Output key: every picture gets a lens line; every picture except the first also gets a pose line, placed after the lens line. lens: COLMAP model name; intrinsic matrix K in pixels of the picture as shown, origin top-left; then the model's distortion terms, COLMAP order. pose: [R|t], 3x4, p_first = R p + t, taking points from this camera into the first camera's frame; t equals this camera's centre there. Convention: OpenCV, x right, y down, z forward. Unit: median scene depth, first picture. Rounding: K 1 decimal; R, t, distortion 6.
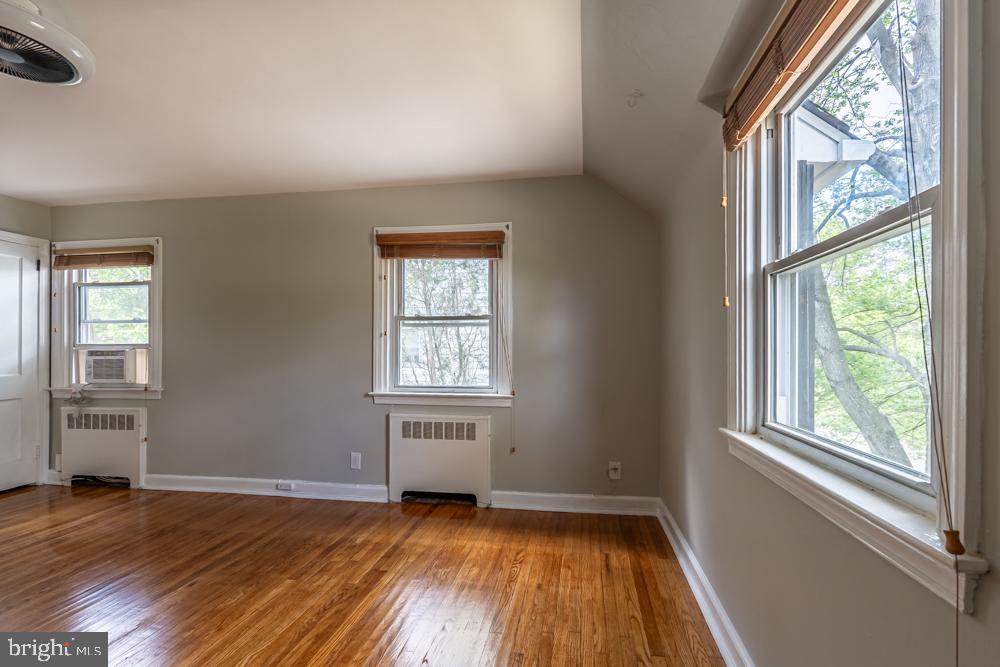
lens RADIAL K [[453.4, 0, 510.8], [0, 453.4, 347.4], [0, 0, 1]] dist [-0.000420, -0.000104]
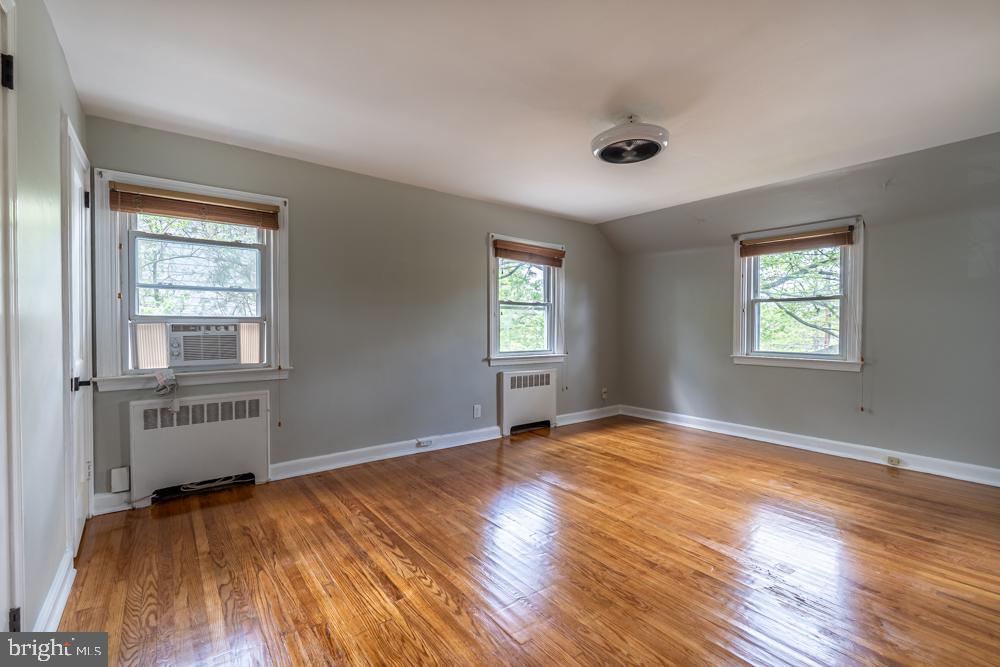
lens RADIAL K [[437.9, 0, 500.0], [0, 437.9, 333.5], [0, 0, 1]] dist [-0.000714, -0.000109]
pose [[0.690460, -0.007657, 0.723330, -1.203830], [-0.004878, 0.999872, 0.015240, 0.009144], [-0.723355, -0.014051, 0.690334, 0.096775]]
